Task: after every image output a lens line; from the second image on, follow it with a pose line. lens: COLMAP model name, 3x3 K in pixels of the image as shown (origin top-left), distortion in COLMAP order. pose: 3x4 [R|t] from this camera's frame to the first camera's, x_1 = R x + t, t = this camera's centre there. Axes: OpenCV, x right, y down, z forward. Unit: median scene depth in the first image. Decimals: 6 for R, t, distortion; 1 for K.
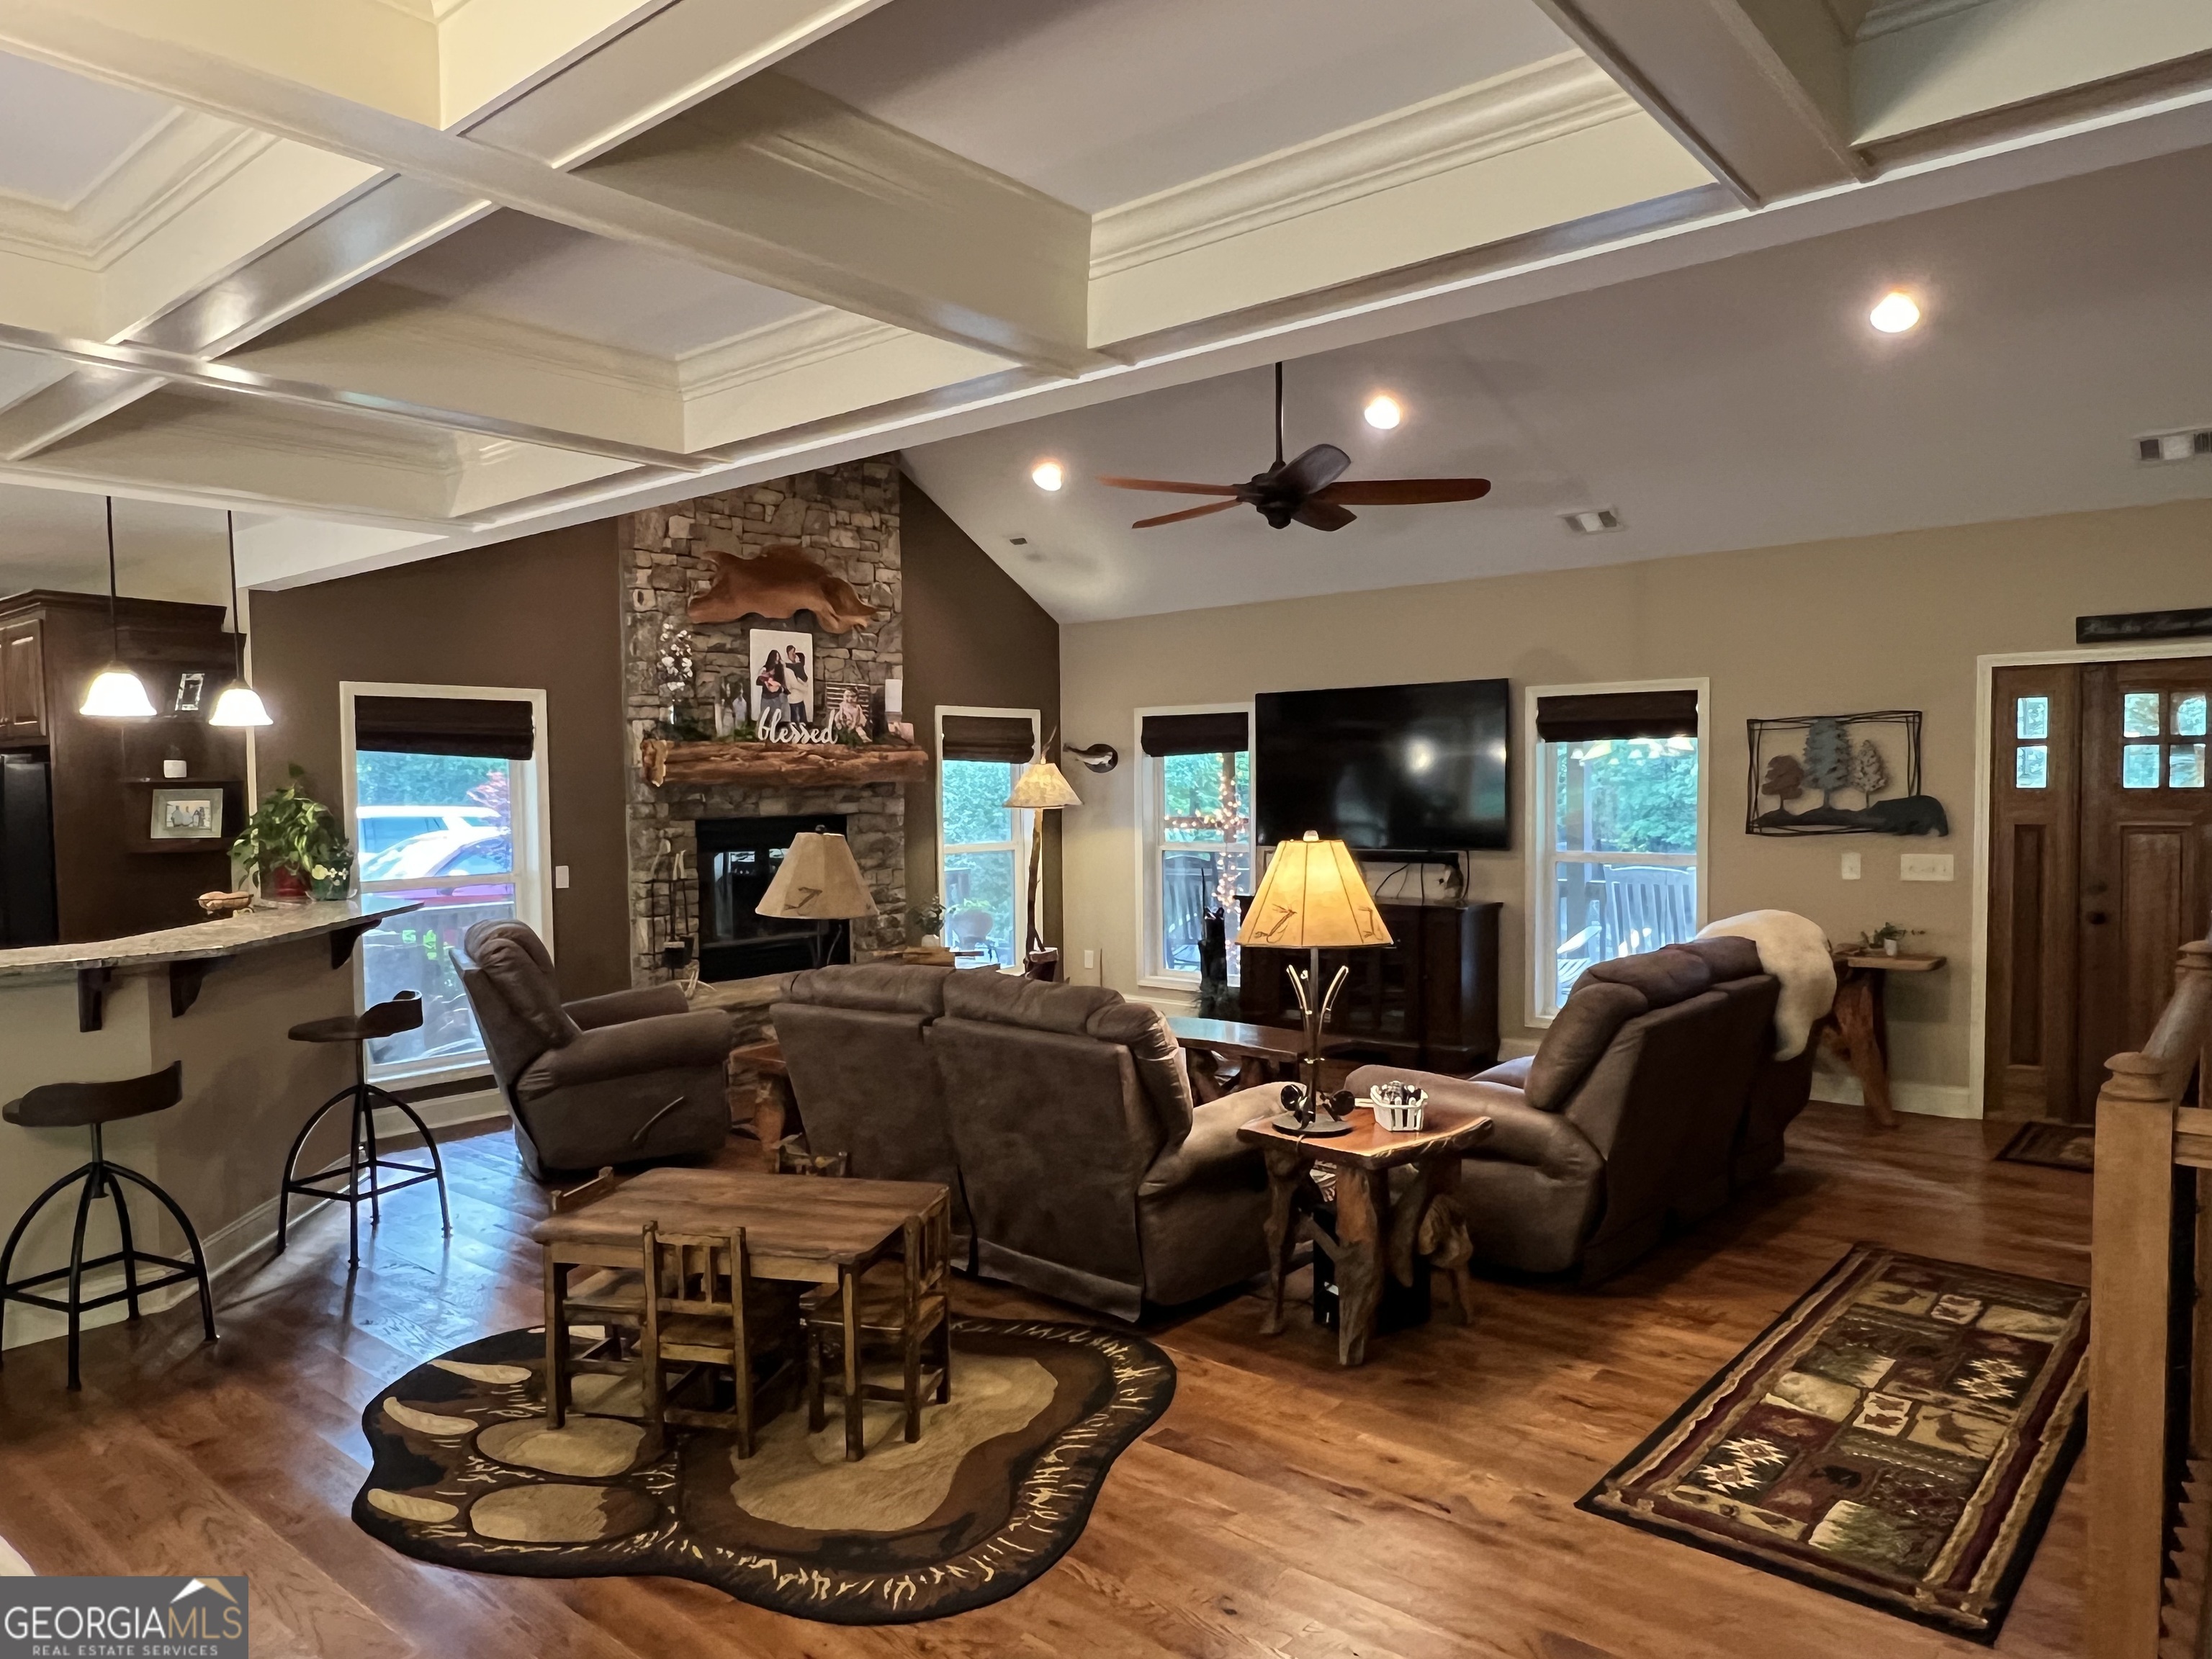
lens RADIAL K [[1439.7, 0, 1107.5], [0, 1439.7, 841.3], [0, 0, 1]] dist [-0.005974, 0.001482]
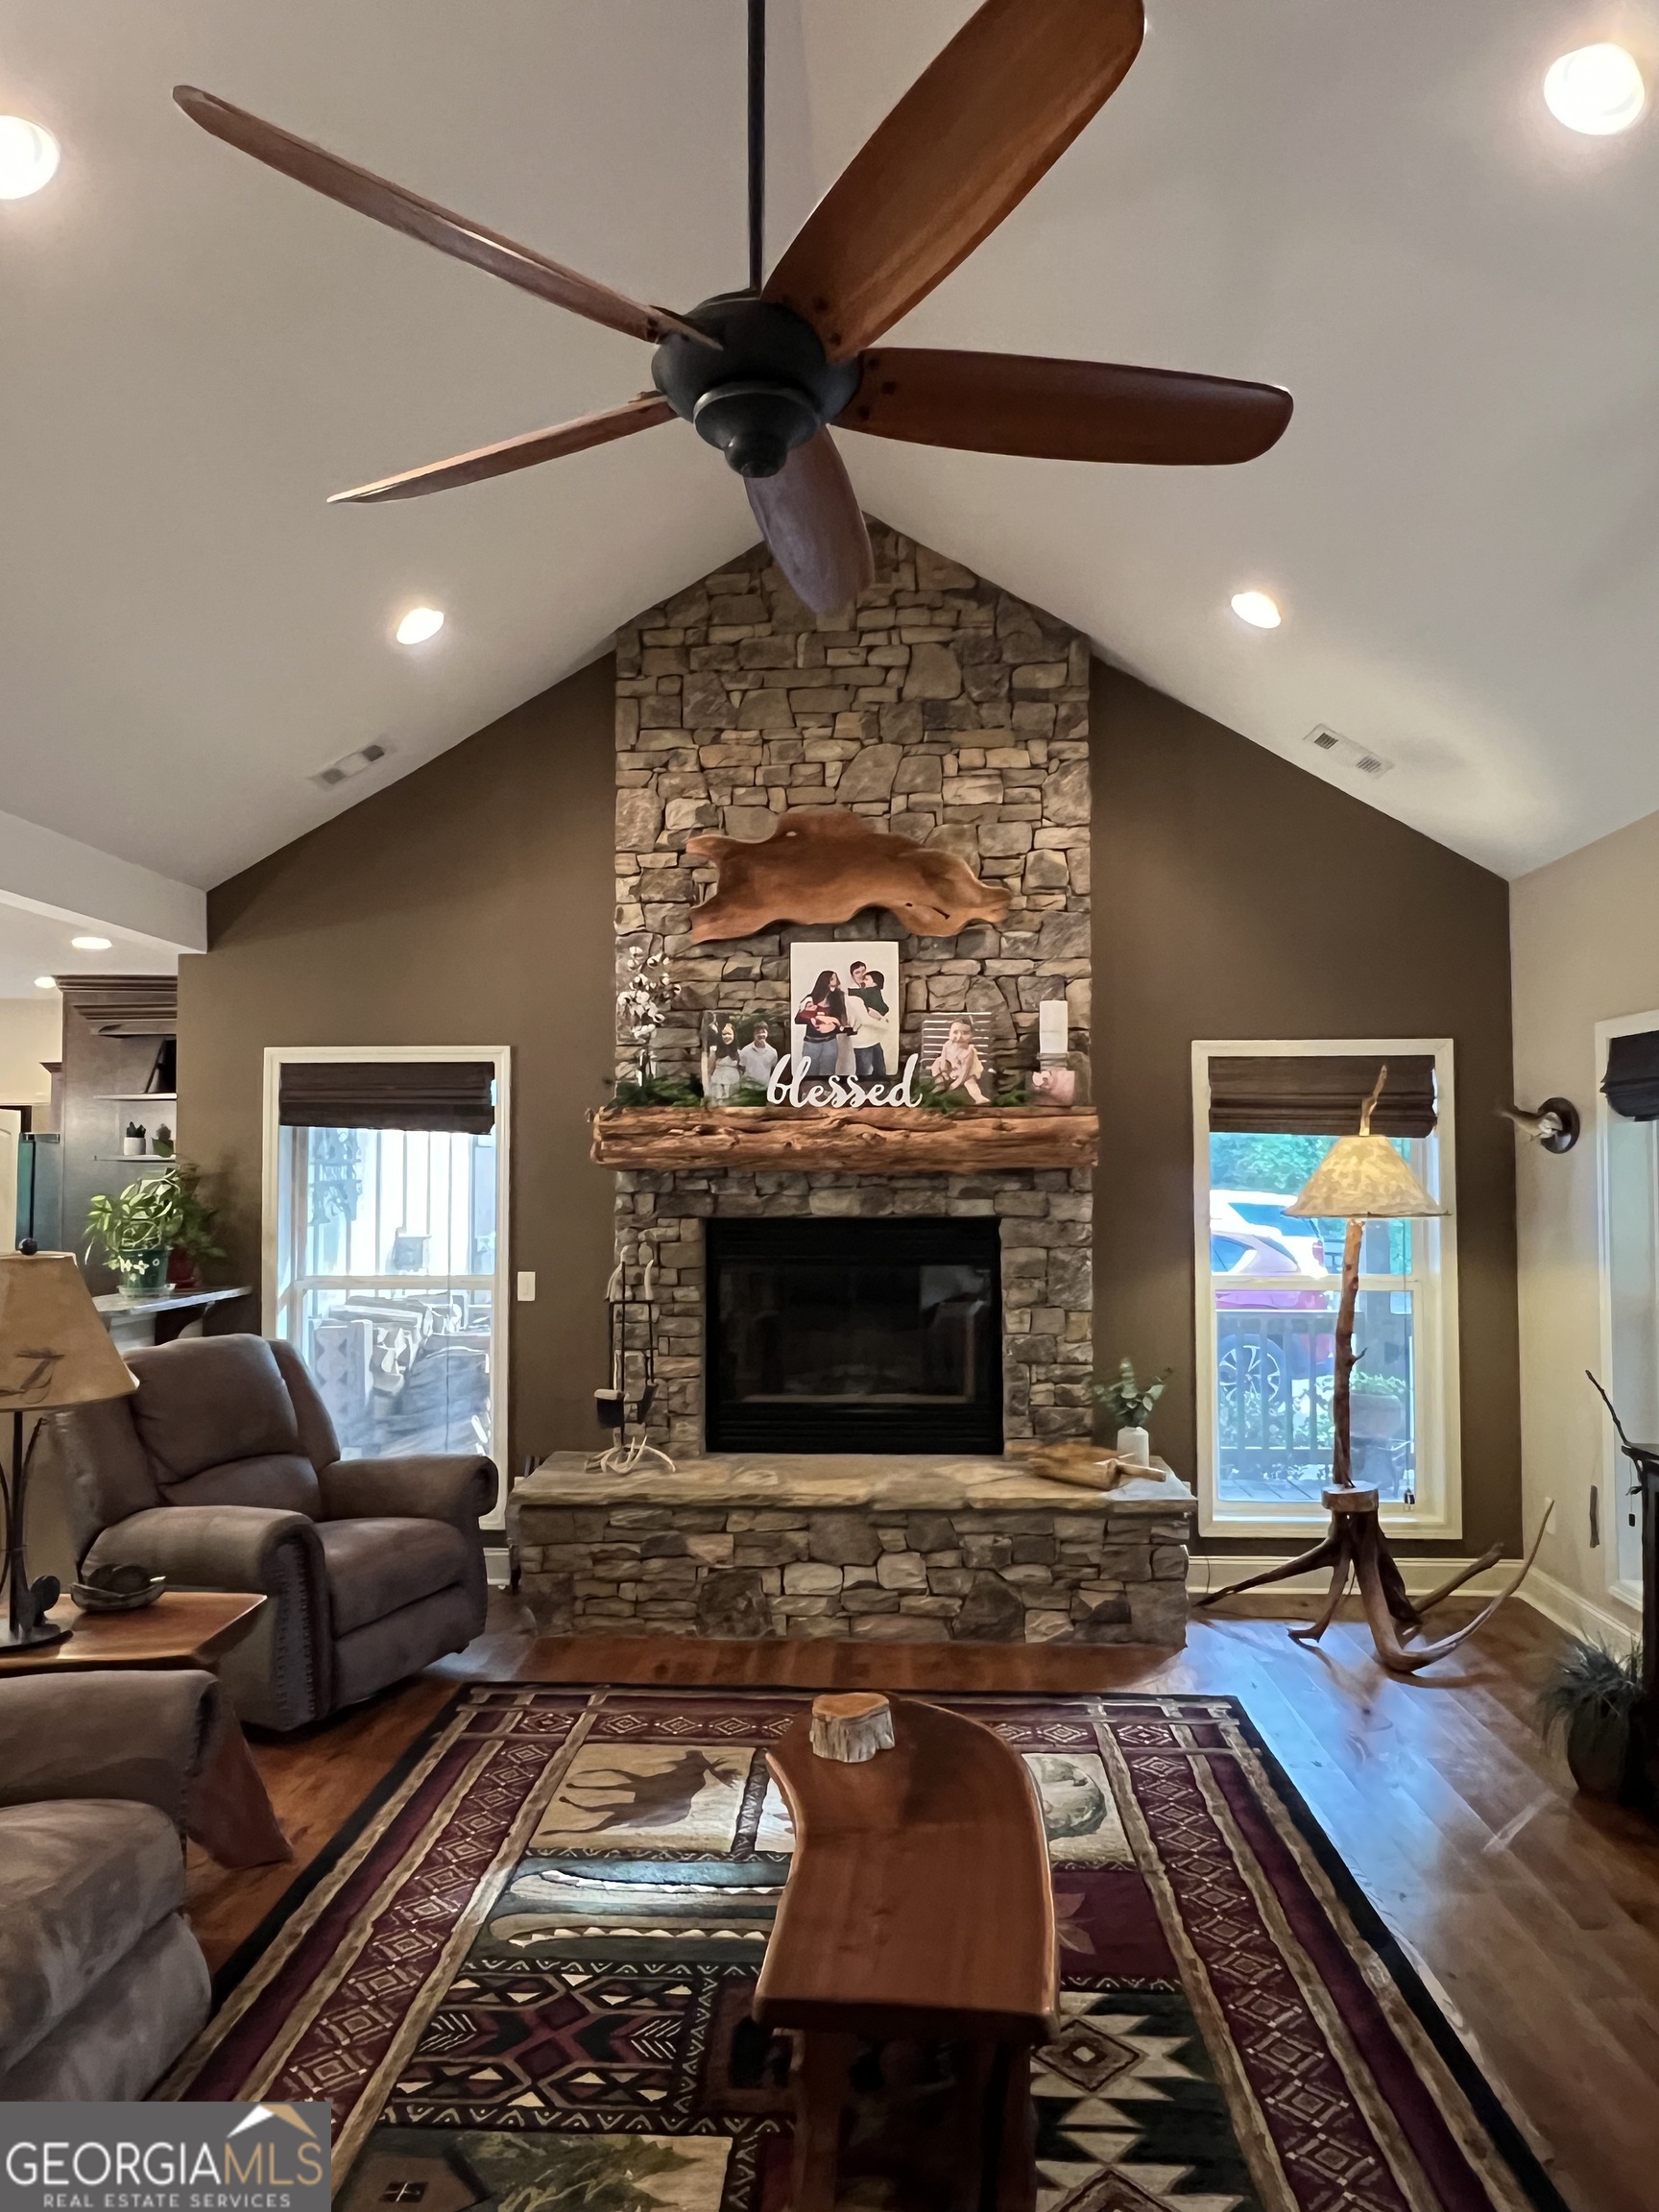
lens RADIAL K [[1426.1, 0, 812.9], [0, 1426.1, 1109.0], [0, 0, 1]] dist [-0.002138, -0.004407]
pose [[0.603004, -0.022691, -0.797415, 0.396085], [-0.039966, 0.997481, -0.058606, -0.038069], [0.796737, 0.067209, 0.600578, 0.794715]]
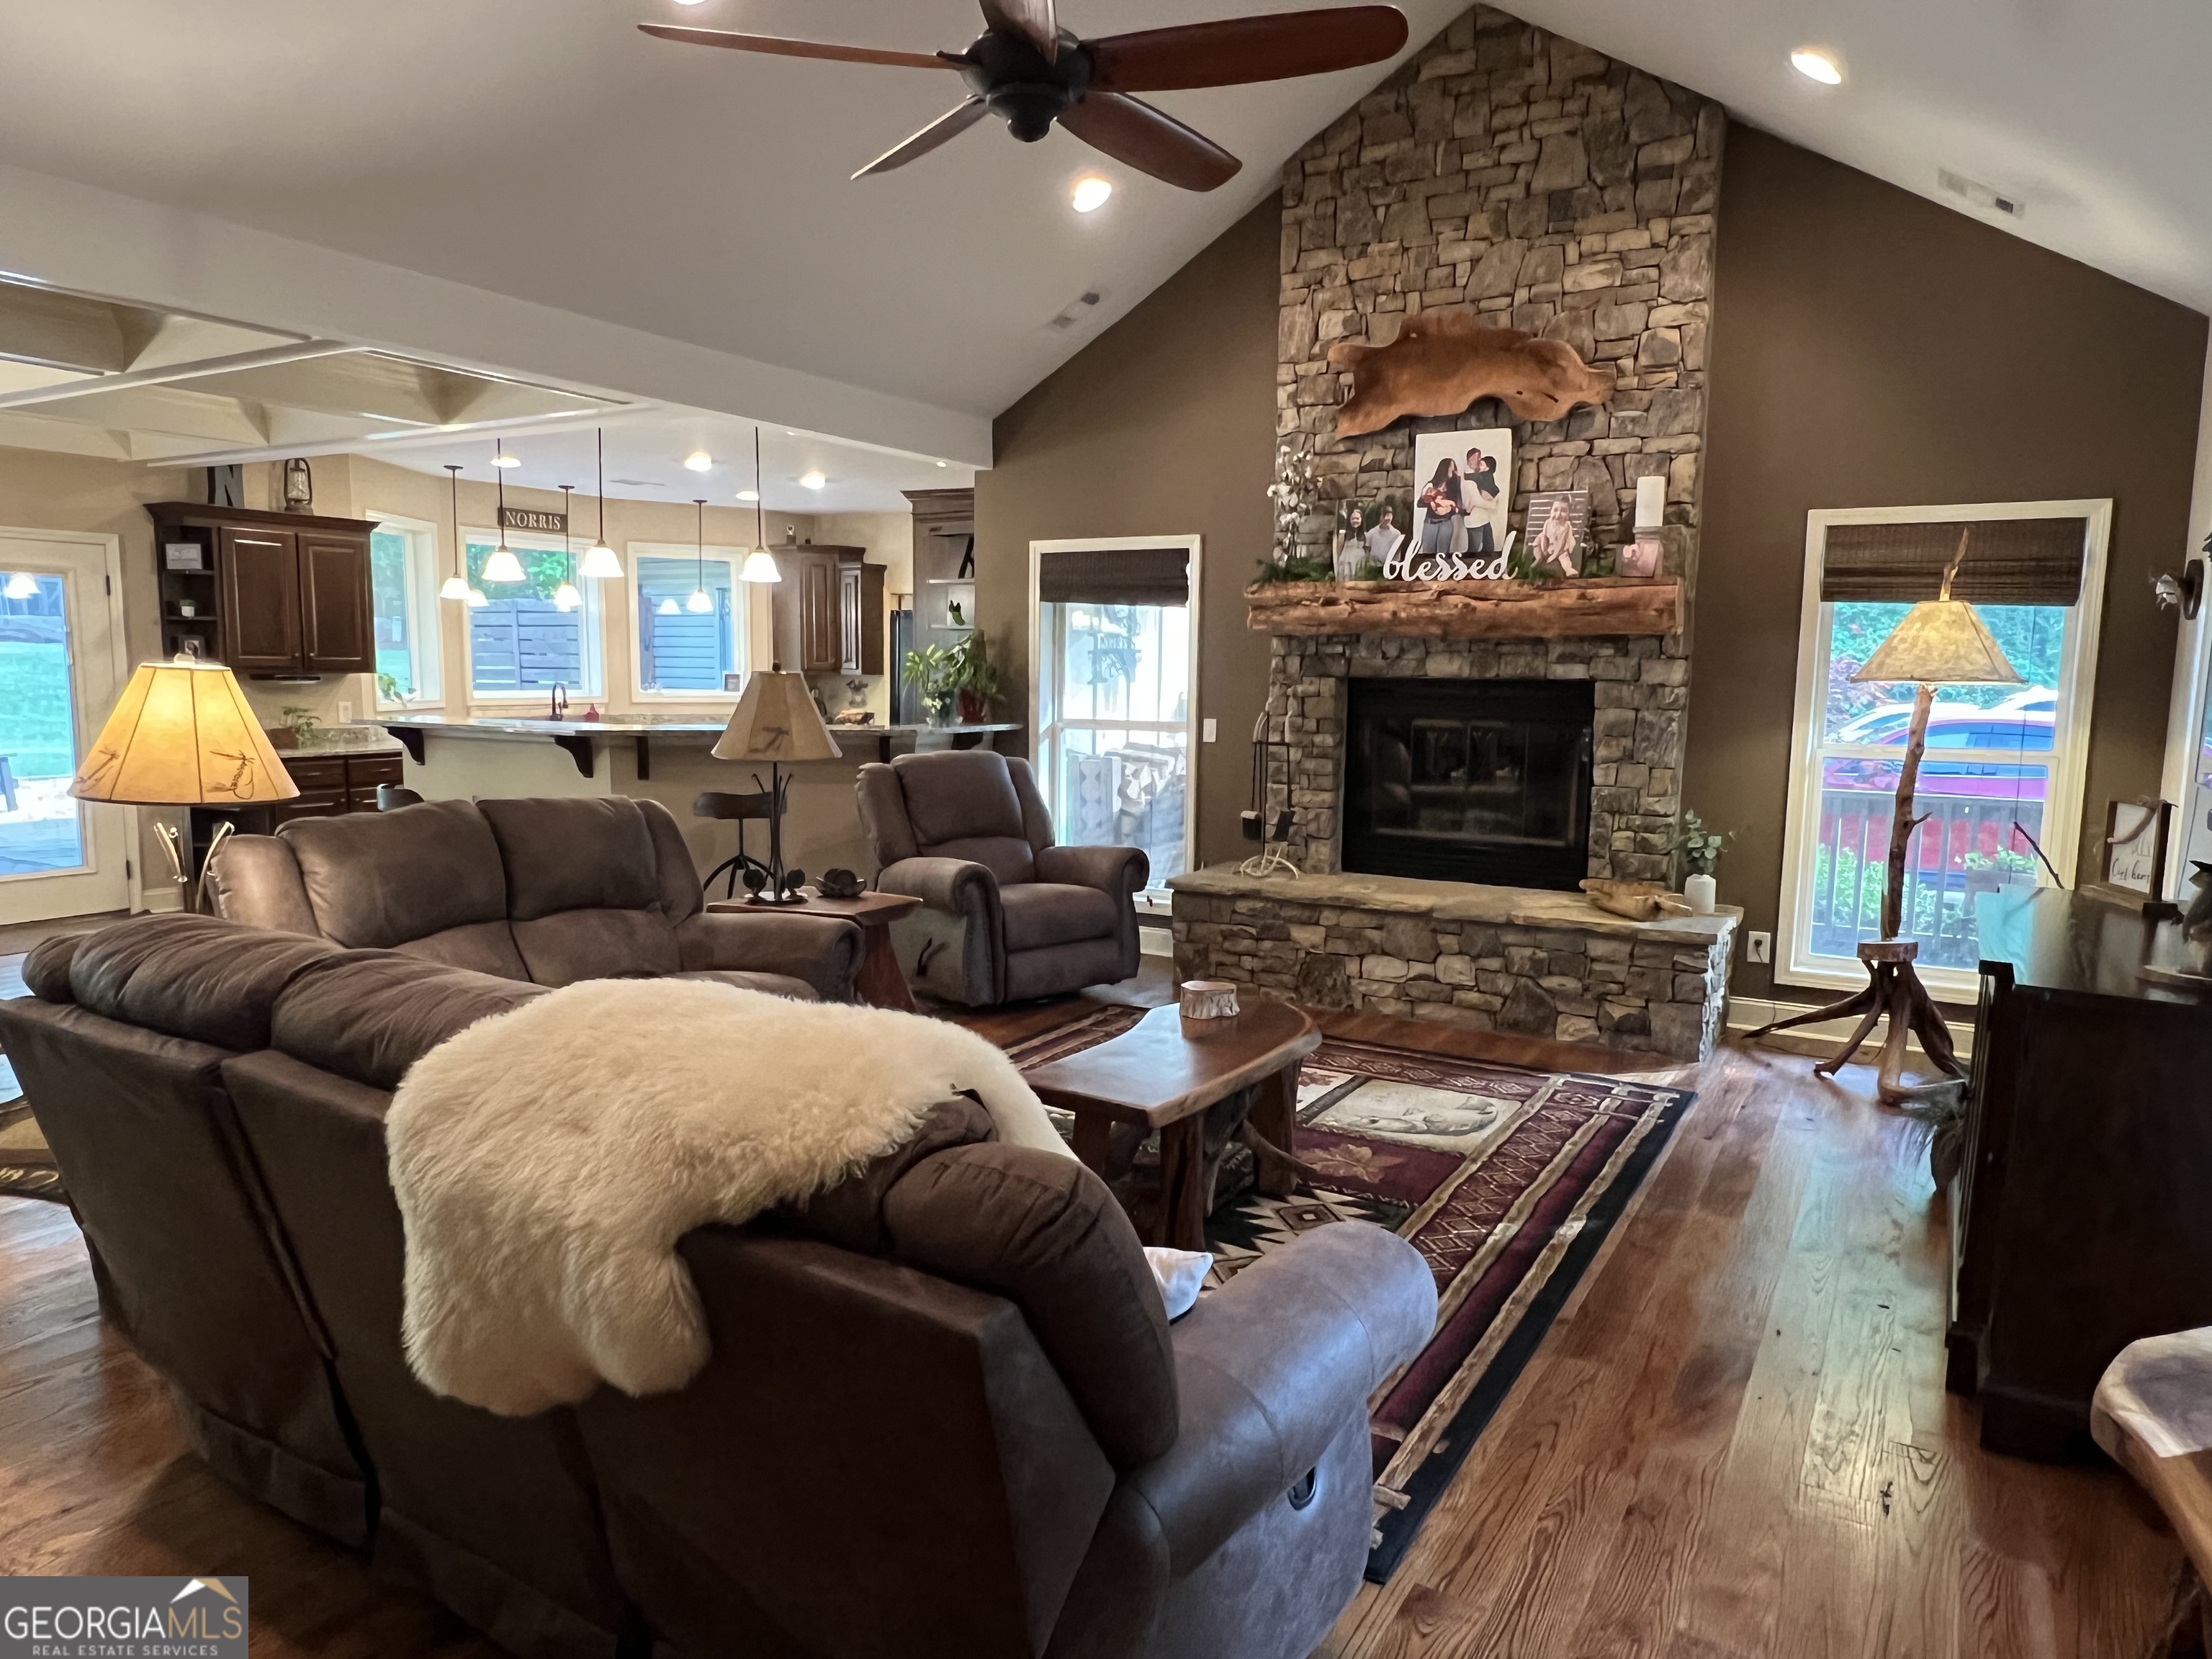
lens RADIAL K [[1439.7, 0, 1093.7], [0, 1439.7, 843.7], [0, 0, 1]] dist [-0.005974, 0.001482]
pose [[0.156884, 0.136175, -0.978184, 0.684985], [-0.057585, 0.990025, 0.128588, -0.023698], [0.985937, 0.036155, 0.163160, 0.930126]]
